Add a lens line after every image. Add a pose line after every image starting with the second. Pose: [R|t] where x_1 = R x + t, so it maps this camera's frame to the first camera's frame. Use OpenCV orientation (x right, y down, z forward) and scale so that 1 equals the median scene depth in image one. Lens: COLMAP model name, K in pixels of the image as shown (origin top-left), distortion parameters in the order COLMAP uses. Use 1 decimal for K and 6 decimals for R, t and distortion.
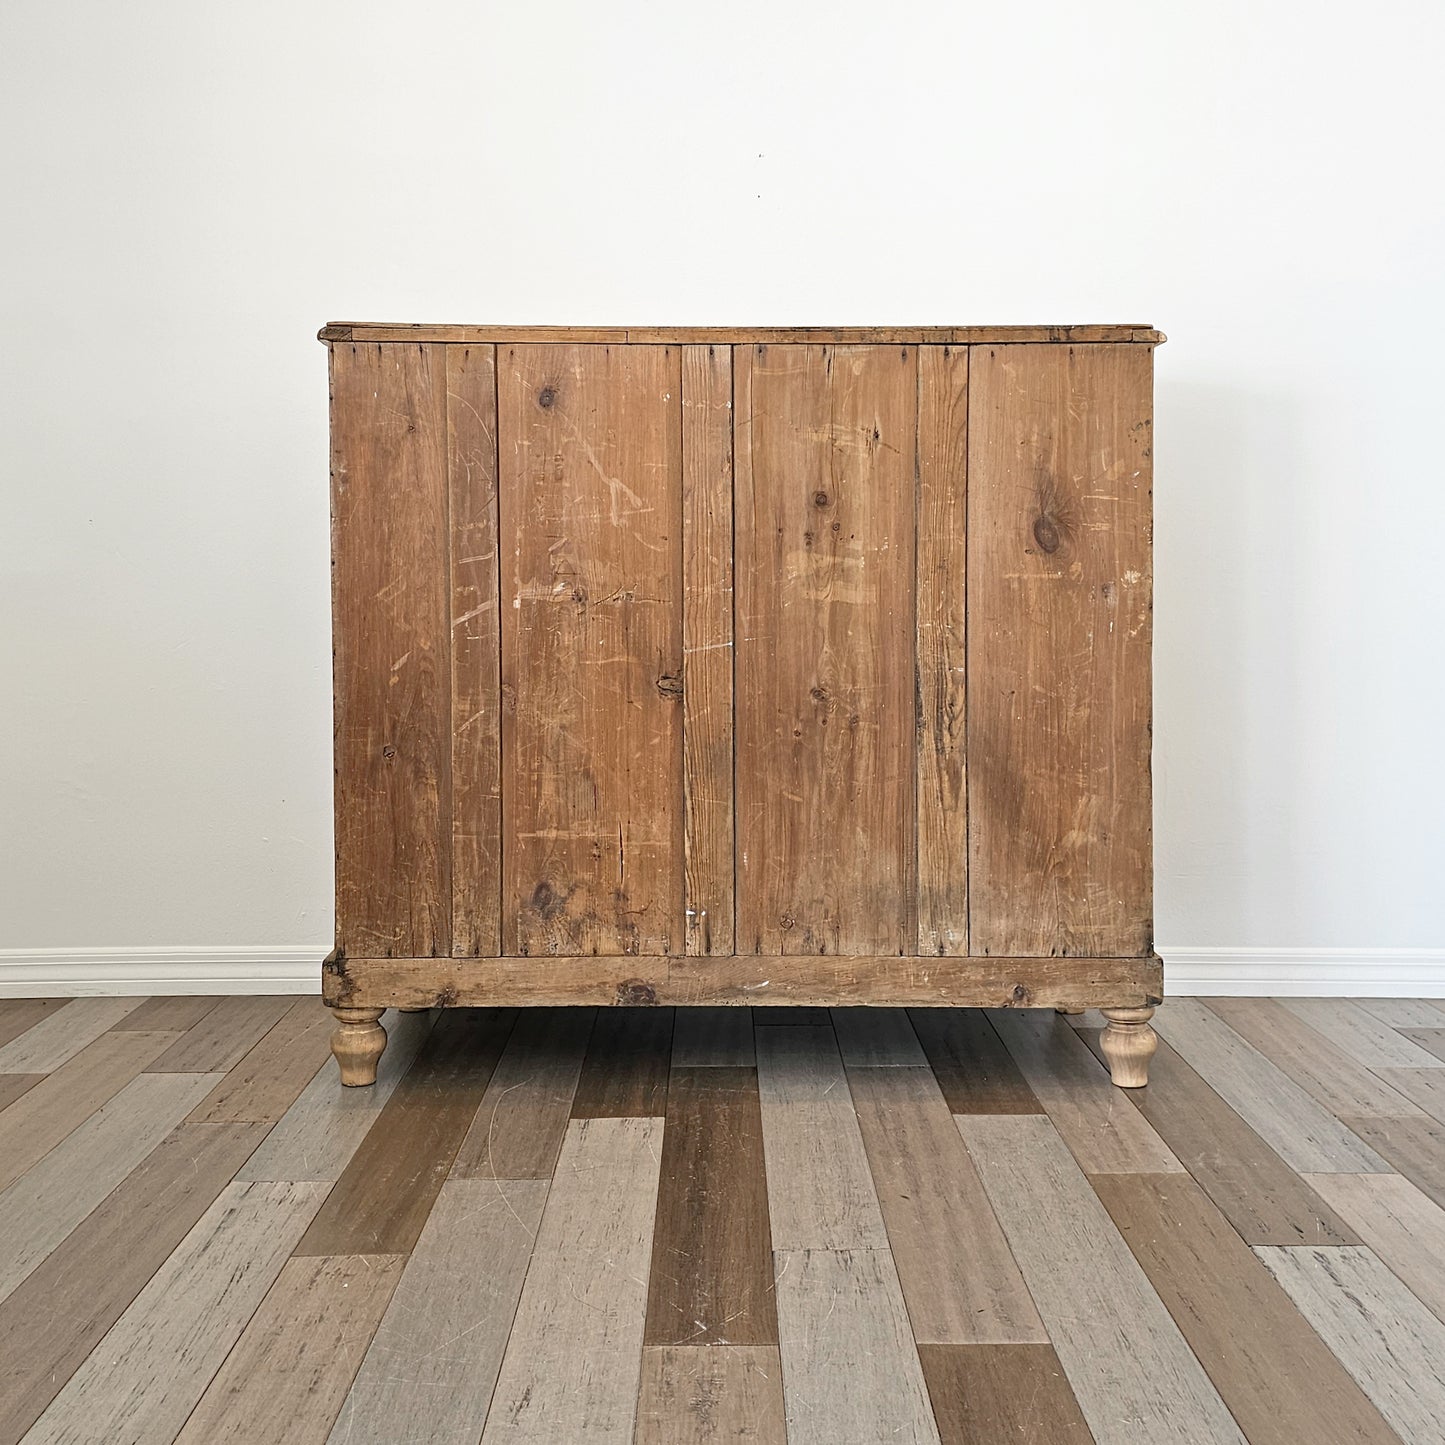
lens RADIAL K [[3208.4, 0, 775.7], [0, 3208.4, 647.4], [0, 0, 1]] dist [0.324193, -1.696252]
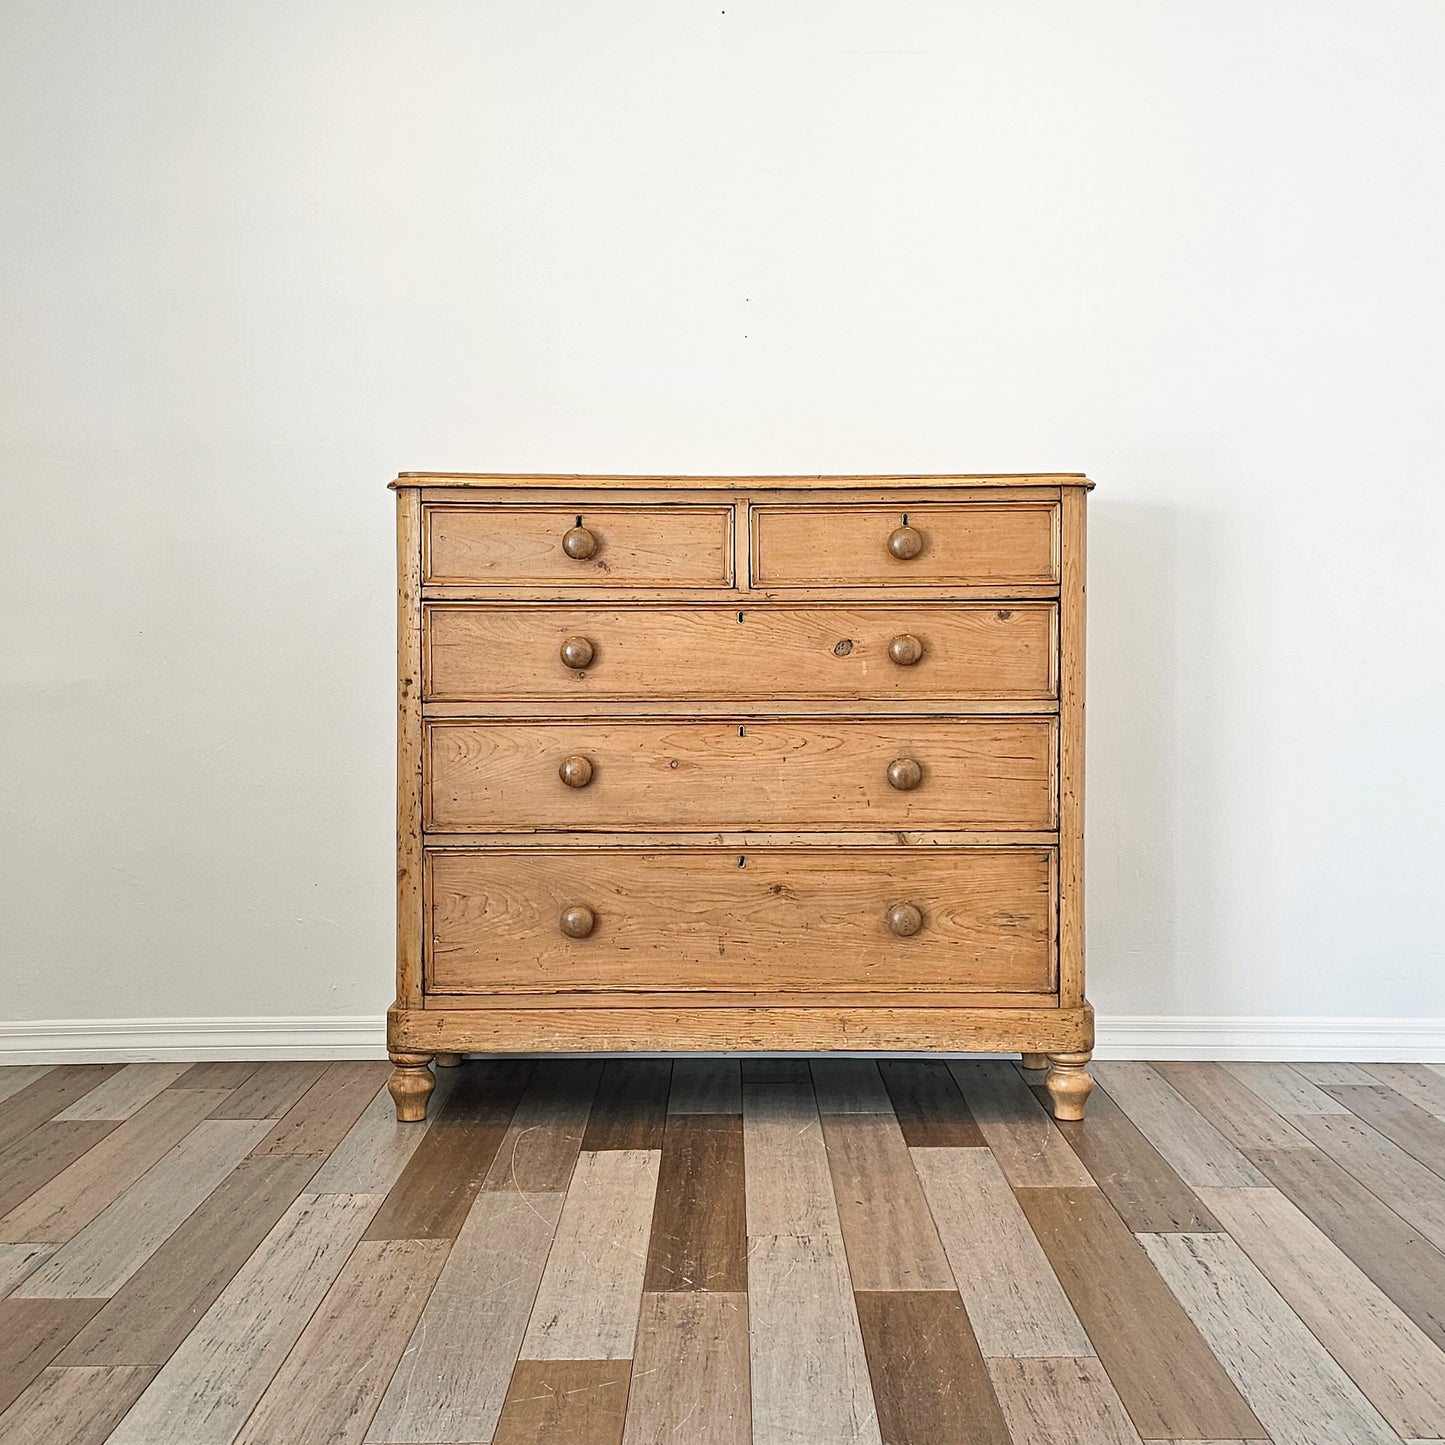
lens RADIAL K [[3135.1, 0, 781.6], [0, 3135.1, 723.7], [0, 0, 1]] dist [0.333552, -1.821641]
pose [[0.999992, -0.002710, 0.002911, 0.007977], [0.002725, 0.999983, -0.005066, -0.003646], [-0.002897, 0.005074, 0.999983, -0.182237]]
